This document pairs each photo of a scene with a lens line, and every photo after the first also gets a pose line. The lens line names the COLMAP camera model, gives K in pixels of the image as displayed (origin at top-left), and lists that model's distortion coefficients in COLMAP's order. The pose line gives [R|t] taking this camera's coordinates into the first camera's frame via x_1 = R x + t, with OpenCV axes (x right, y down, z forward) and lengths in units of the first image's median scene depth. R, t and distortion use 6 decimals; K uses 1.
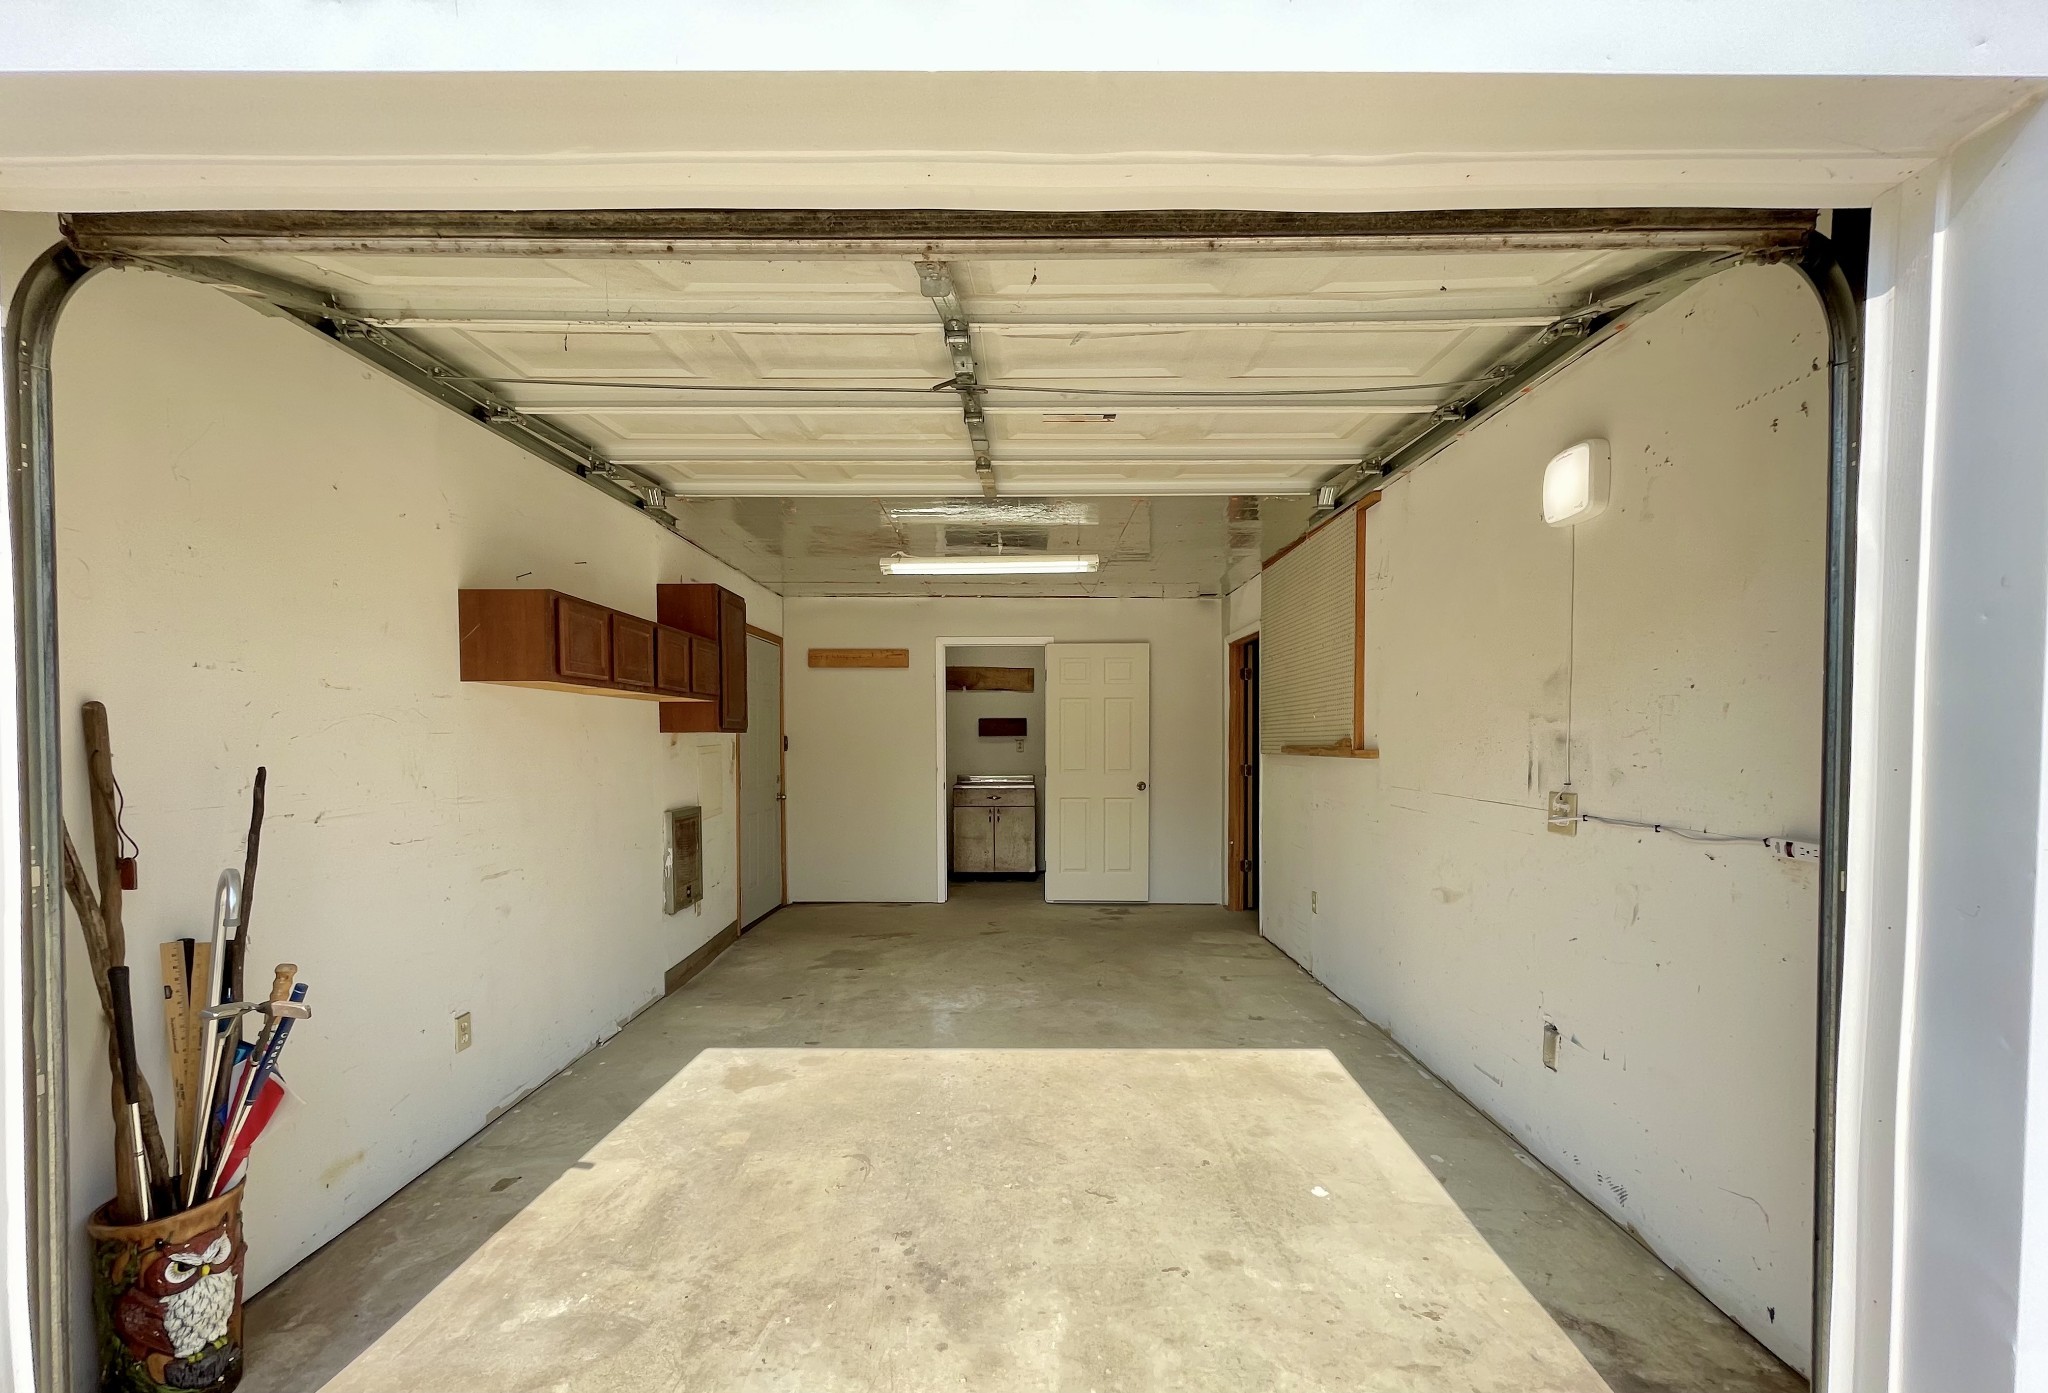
lens RADIAL K [[819.2, 0, 1018.6], [0, 819.2, 749.1], [0, 0, 1]] dist [-0.000185, -0.000016]
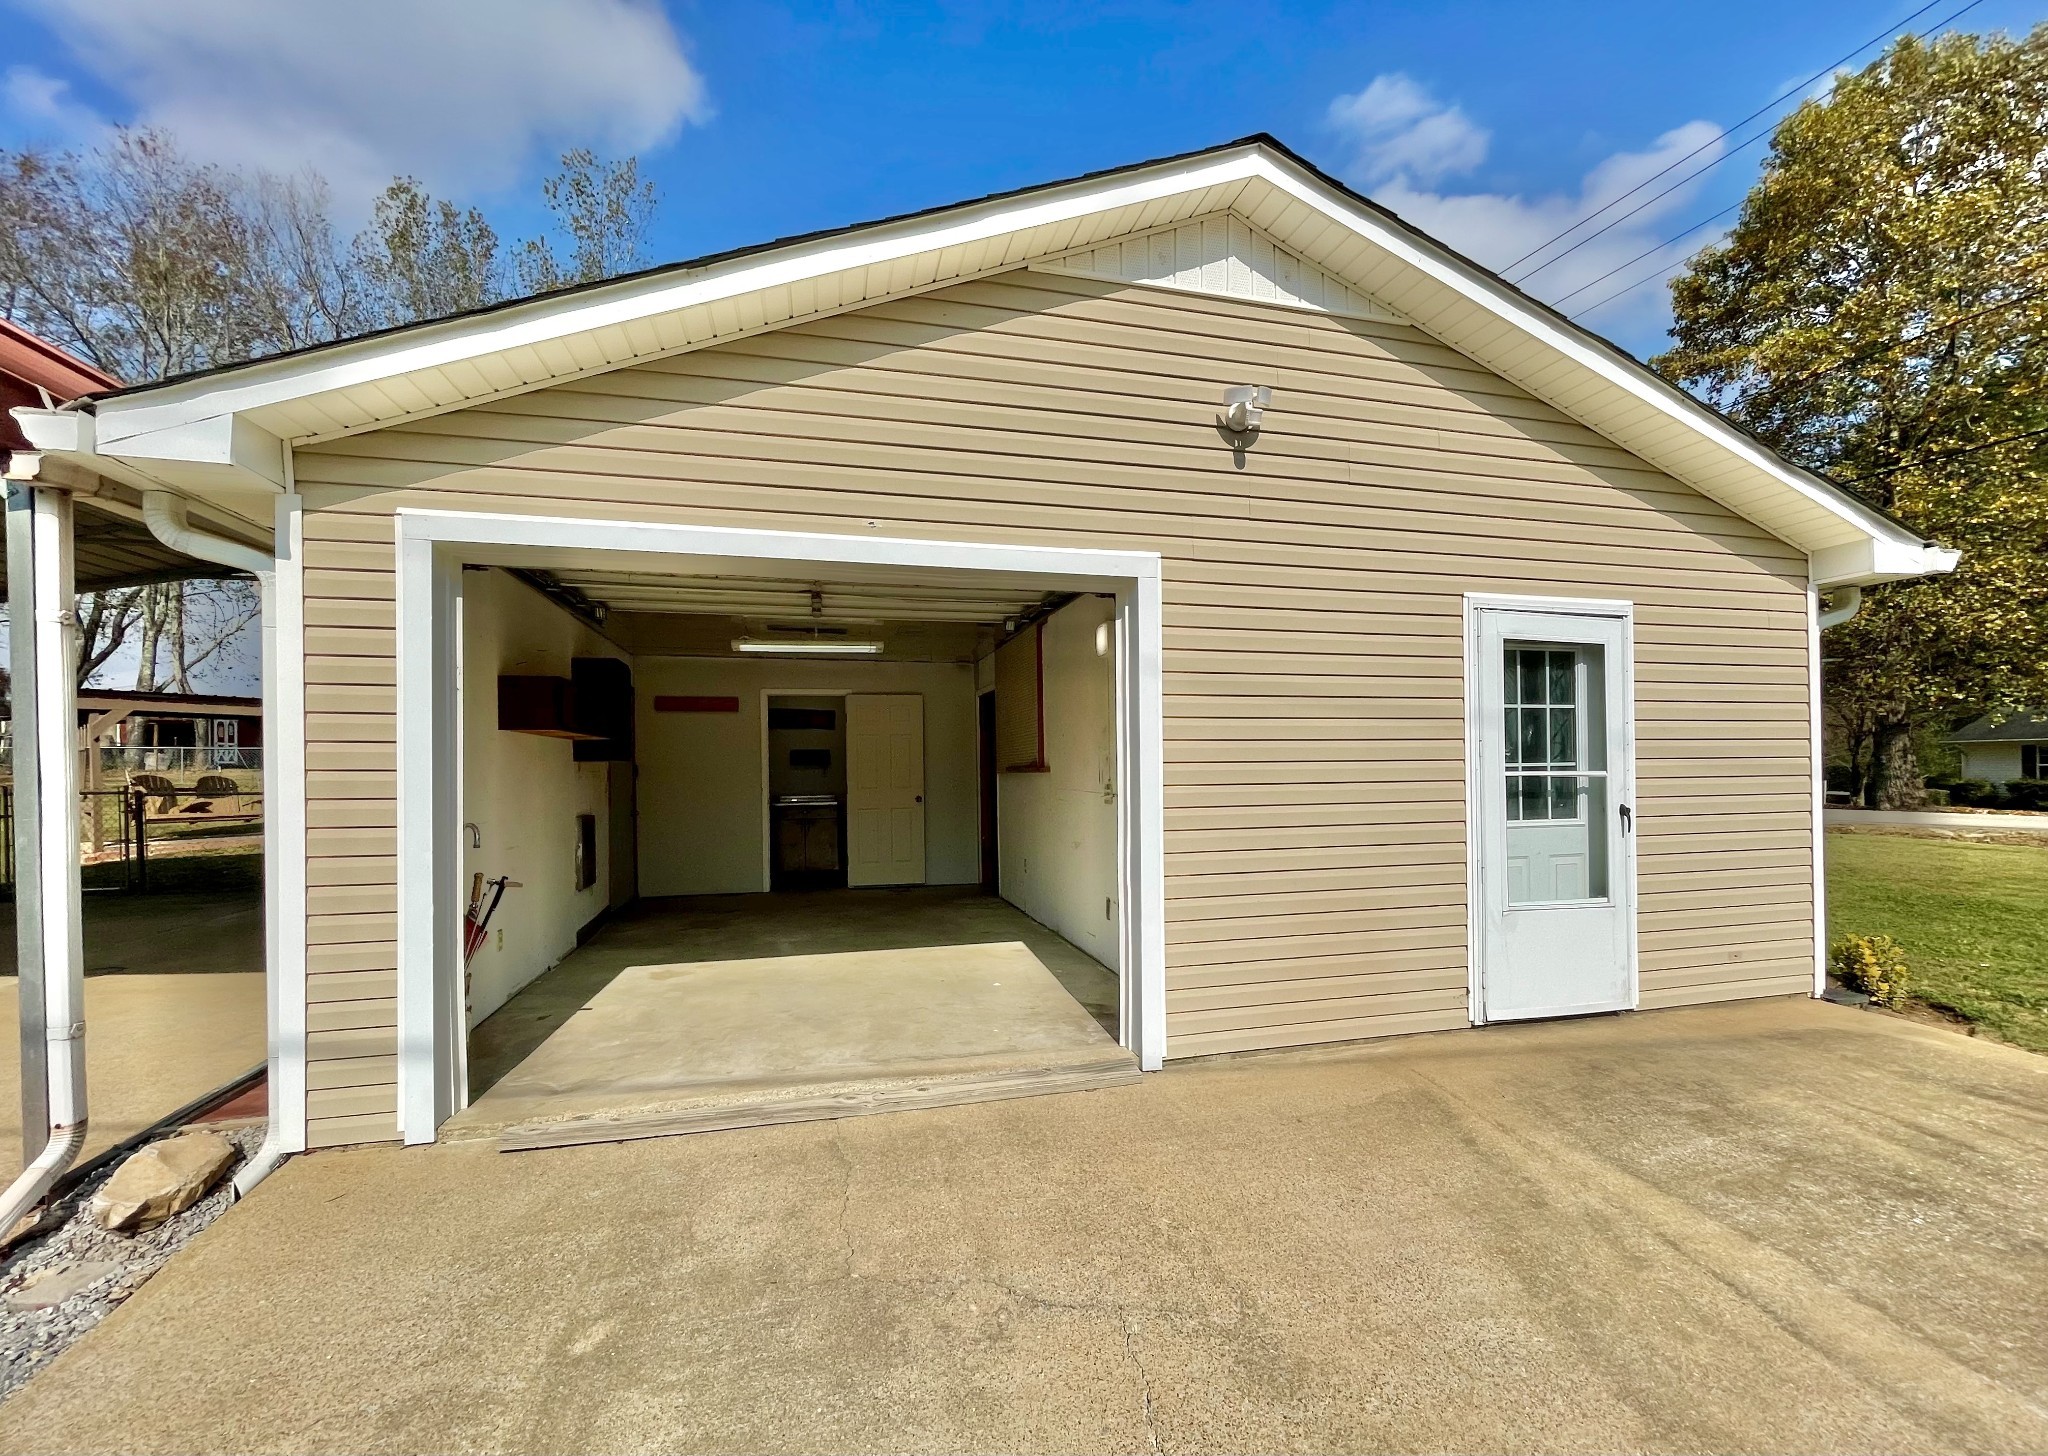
lens RADIAL K [[831.3, 0, 1019.6], [0, 831.3, 762.7], [0, 0, 1]] dist [-0.000515, -0.000018]
pose [[0.968337, -0.009486, 0.249465, -0.046440], [0.015692, 0.999615, -0.022899, 0.025655], [-0.249151, 0.026088, 0.968113, -0.565185]]
